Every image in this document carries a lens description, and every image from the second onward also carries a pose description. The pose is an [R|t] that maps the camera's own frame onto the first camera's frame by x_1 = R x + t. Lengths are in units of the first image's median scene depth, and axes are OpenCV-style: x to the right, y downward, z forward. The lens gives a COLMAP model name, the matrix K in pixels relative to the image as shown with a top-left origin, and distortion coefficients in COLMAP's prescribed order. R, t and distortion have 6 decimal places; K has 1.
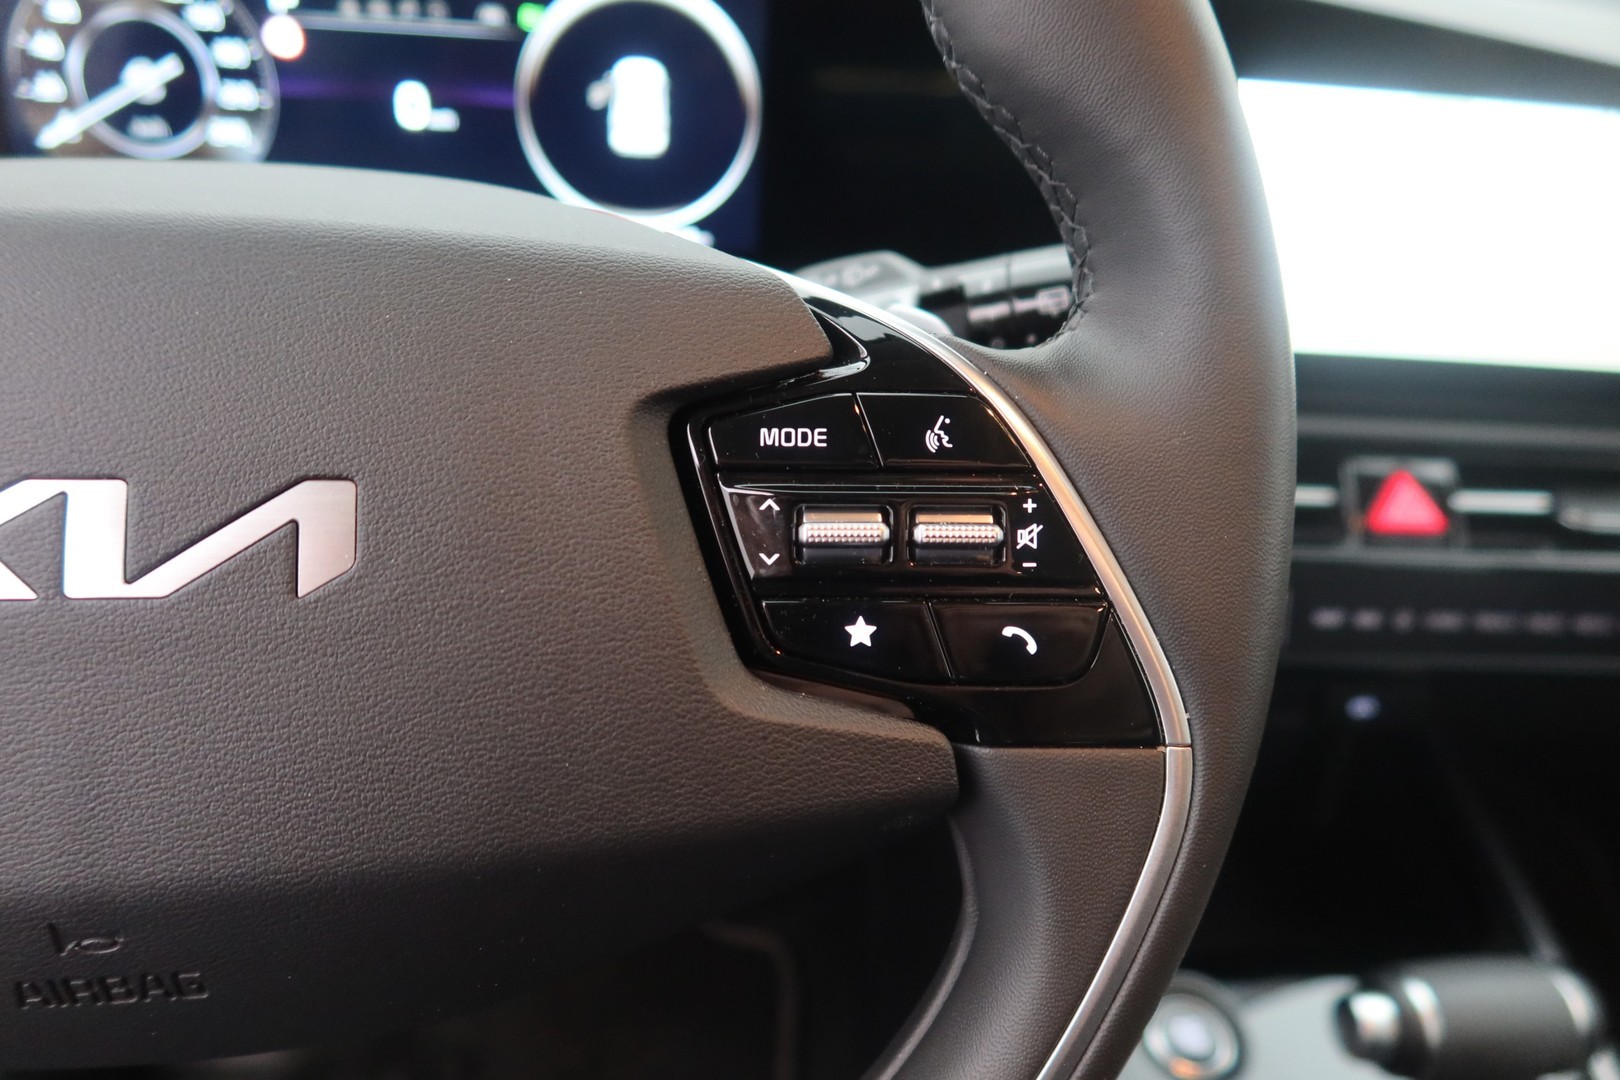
lens RADIAL K [[1144.1, 0, 810.0], [0, 1144.1, 540.0], [0, 0, 1]] dist [-0.002422, -0.001694]
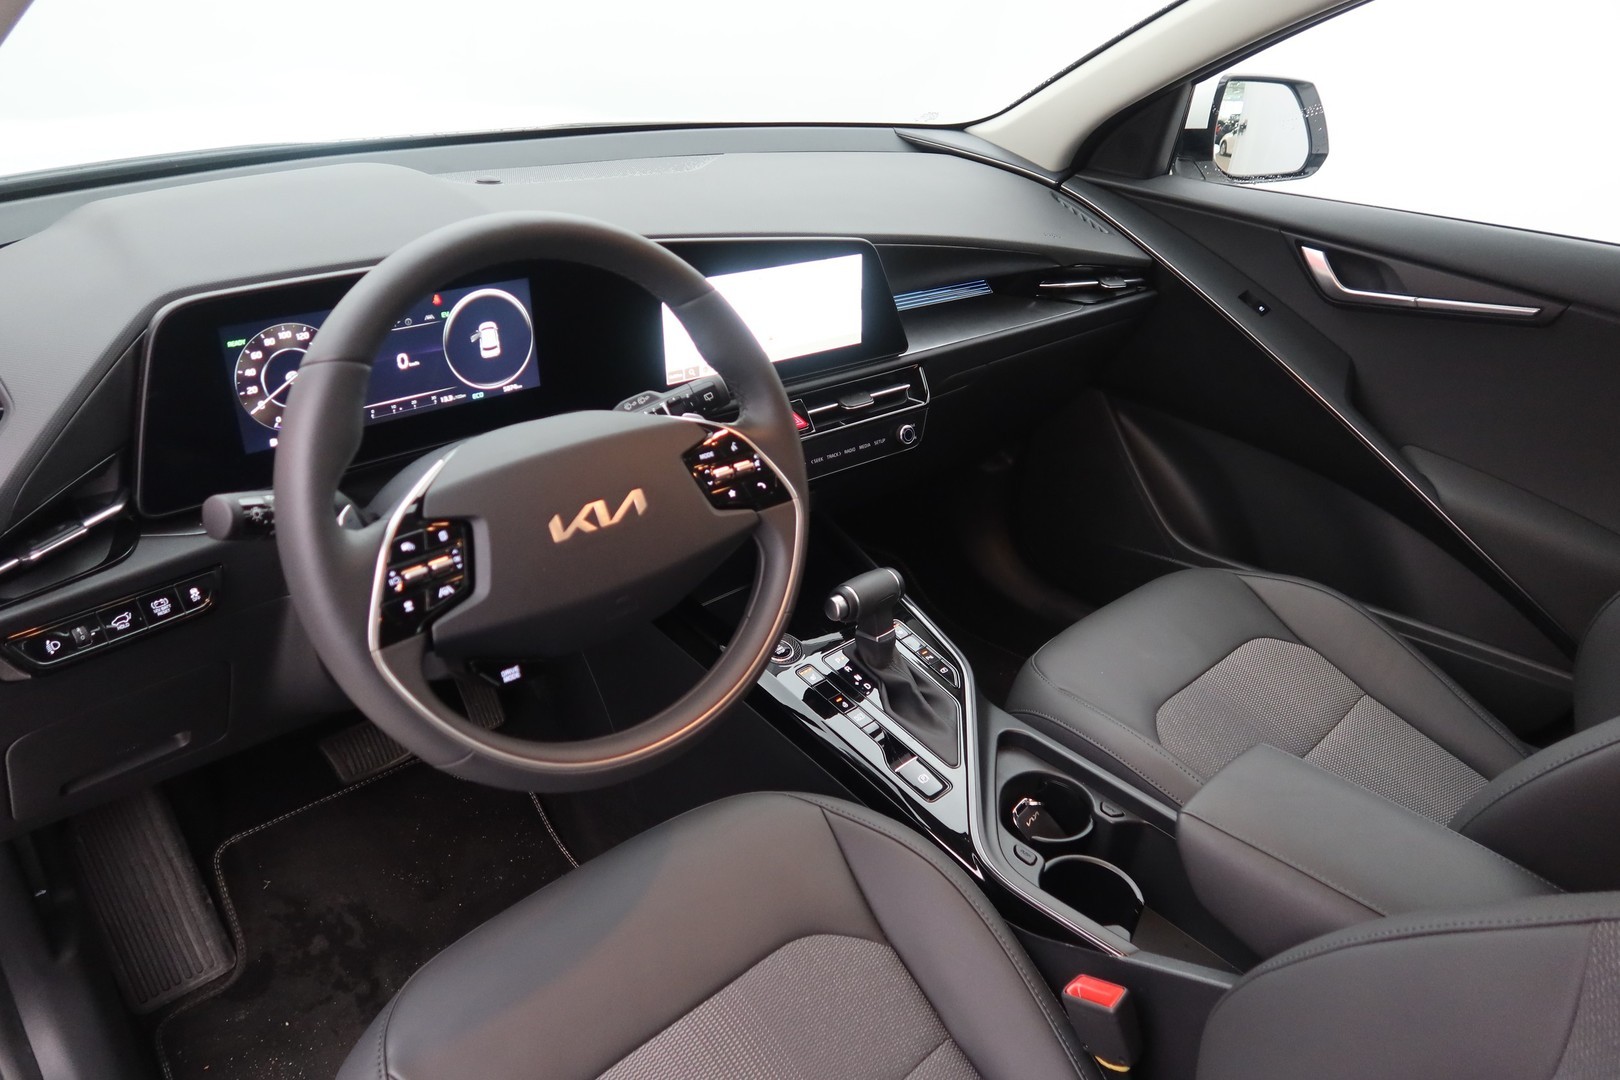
lens RADIAL K [[1144.1, 0, 810.0], [0, 1144.1, 540.0], [0, 0, 1]] dist [-0.002422, -0.001694]
pose [[0.817270, -0.285956, 0.500298, -1.866945], [0.261777, 0.957671, 0.119748, -0.188134], [-0.513364, 0.033100, 0.857532, -2.791404]]
